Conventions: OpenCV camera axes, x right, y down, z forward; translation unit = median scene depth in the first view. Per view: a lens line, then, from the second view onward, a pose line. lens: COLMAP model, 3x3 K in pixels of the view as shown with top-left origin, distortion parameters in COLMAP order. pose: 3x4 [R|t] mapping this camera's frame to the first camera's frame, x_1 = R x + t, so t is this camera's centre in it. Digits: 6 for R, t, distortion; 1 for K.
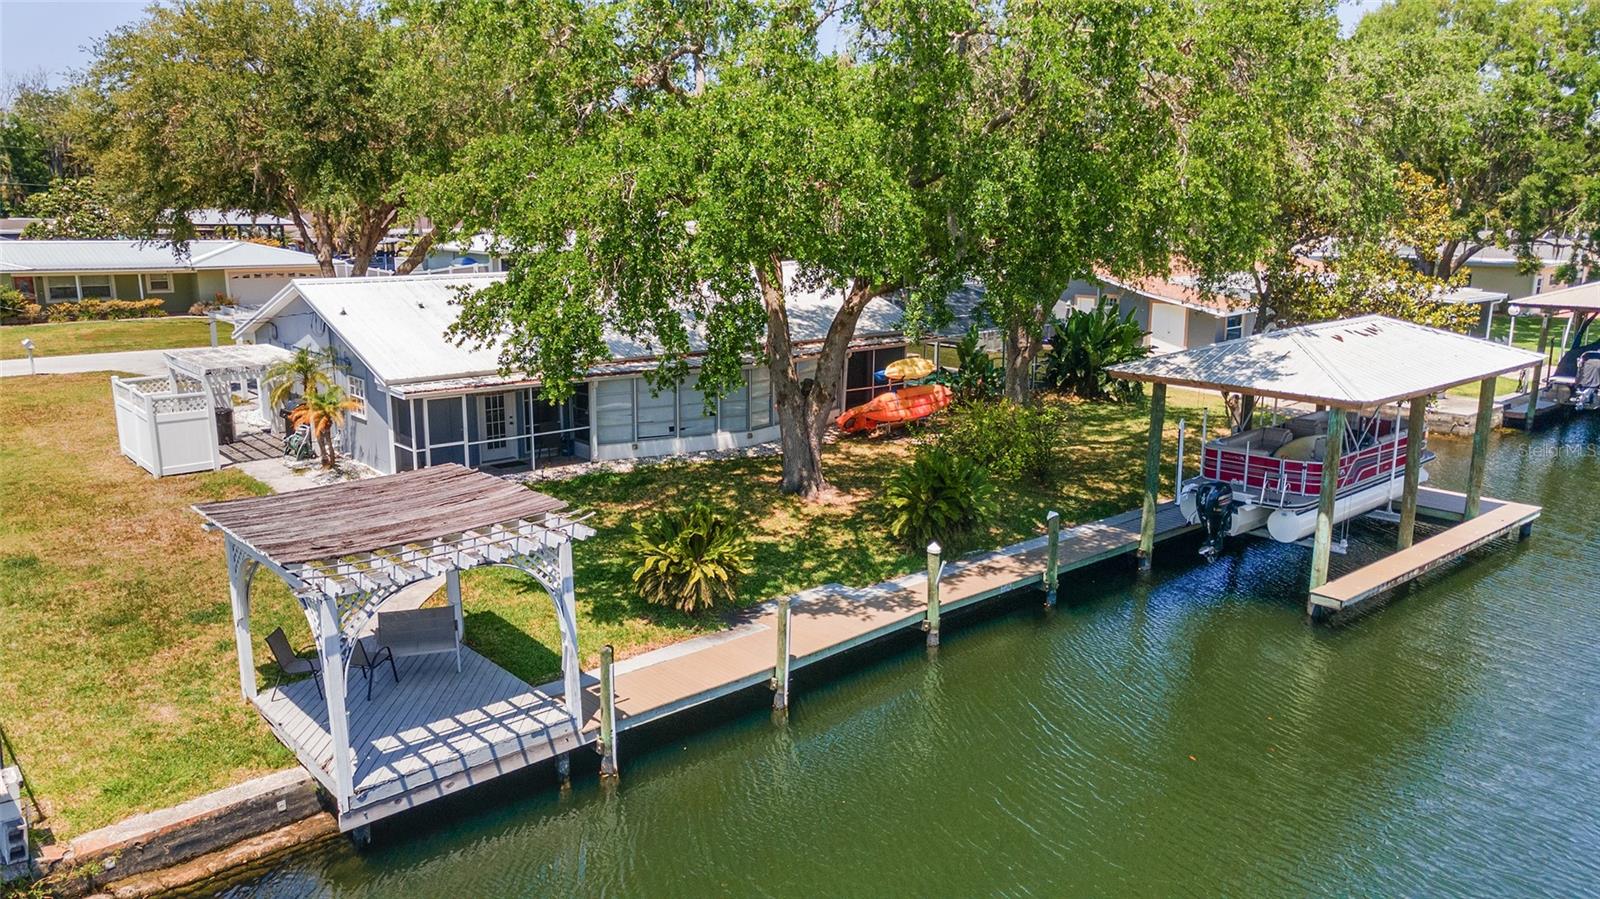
lens RADIAL K [[1167.4, 0, 783.2], [0, 1167.4, 441.4], [0, 0, 1]] dist [0.033367, 0.049713]
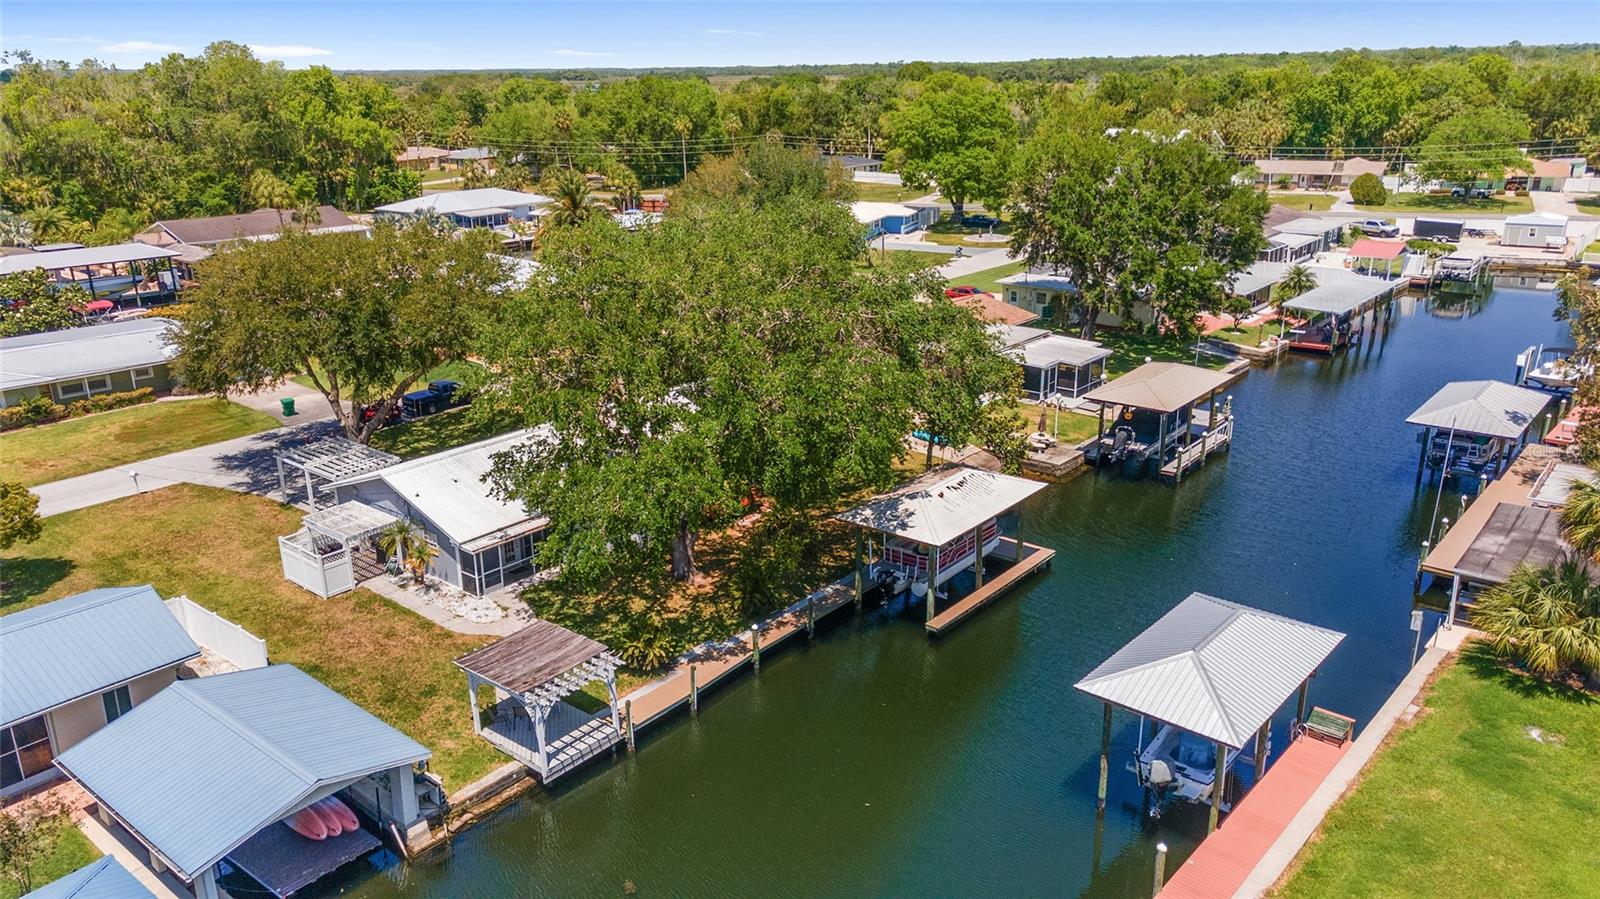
lens RADIAL K [[1173.7, 0, 793.4], [0, 1173.7, 445.6], [0, 0, 1]] dist [0.032360, 0.040153]
pose [[0.985442, -0.068037, 0.155804, -0.111383], [0.050585, 0.992265, 0.113361, -0.455340], [-0.162312, -0.103829, 0.981262, -1.059885]]
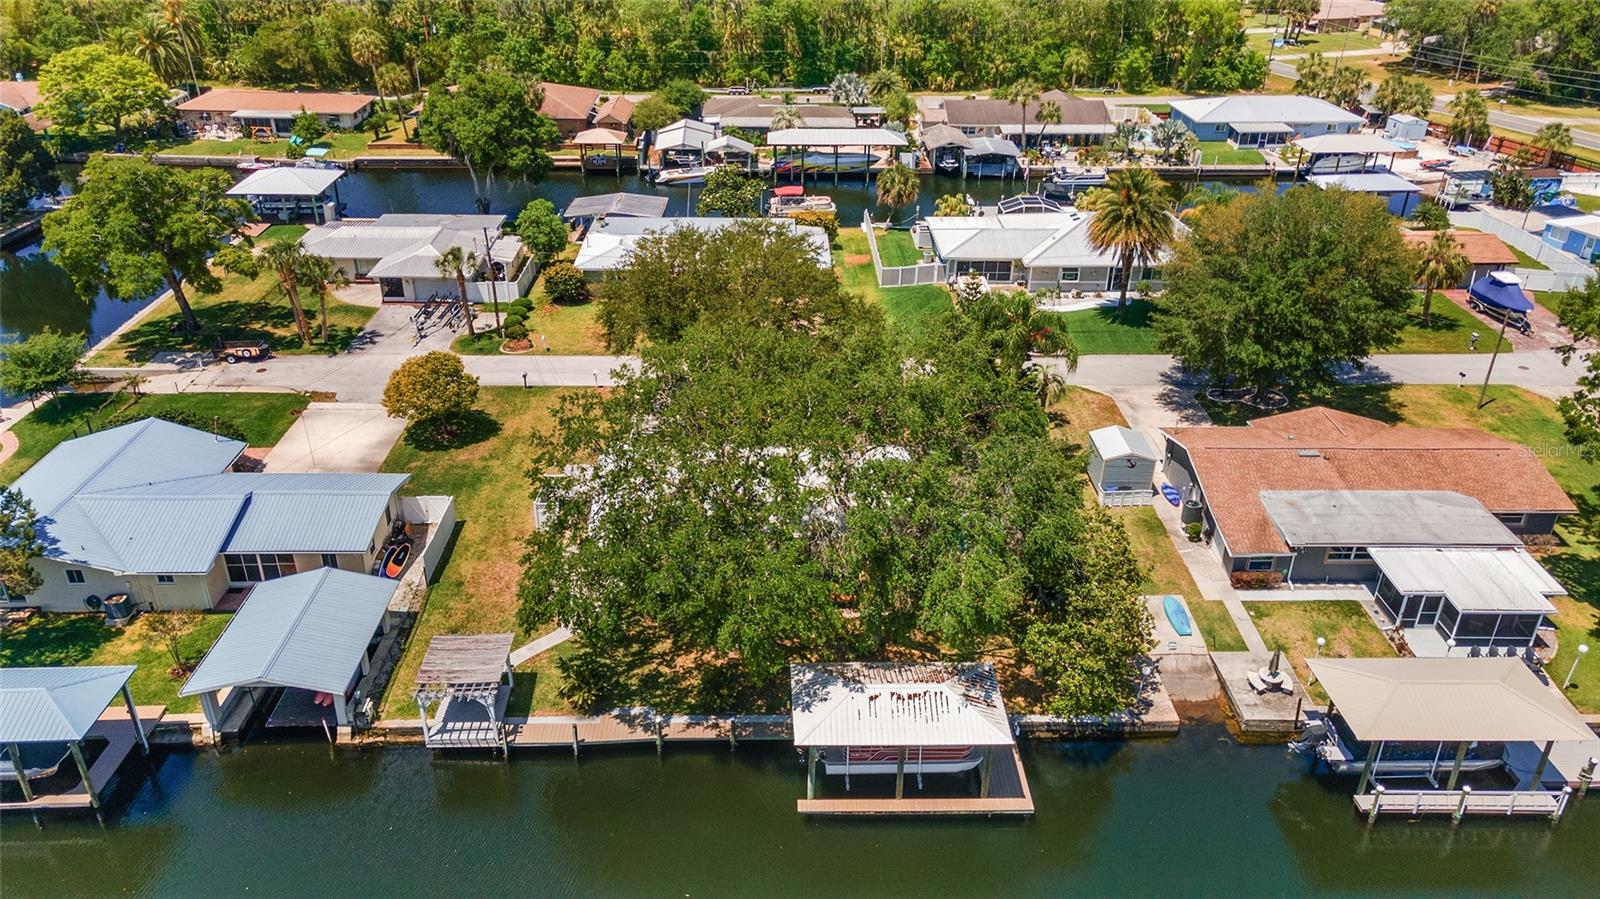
lens RADIAL K [[1173.7, 0, 793.4], [0, 1173.7, 445.6], [0, 0, 1]] dist [0.032360, 0.040153]
pose [[0.767008, 0.302789, -0.565701, 1.506358], [-0.133325, 0.937618, 0.321087, -1.234440], [0.627633, -0.170854, 0.759530, -0.622670]]
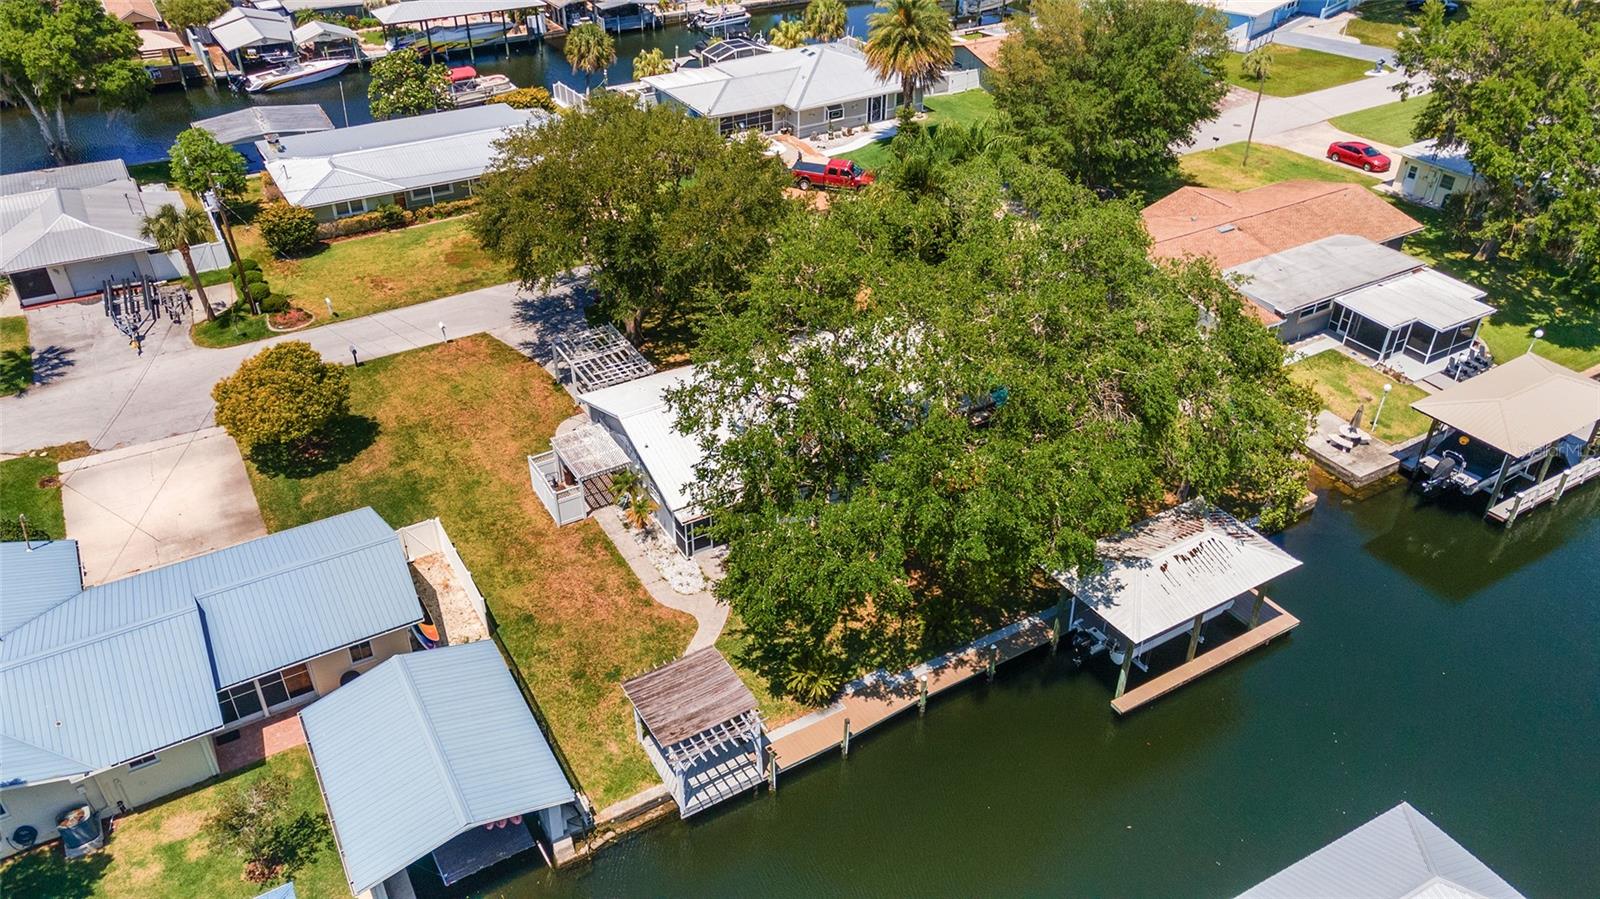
lens RADIAL K [[1167.6, 0, 788.3], [0, 1167.6, 445.9], [0, 0, 1]] dist [0.042588, 0.001975]
pose [[0.984703, 0.095343, -0.145840, 0.144341], [-0.032988, 0.923880, 0.381257, -1.043864], [0.171089, -0.370614, 0.912893, -0.812977]]
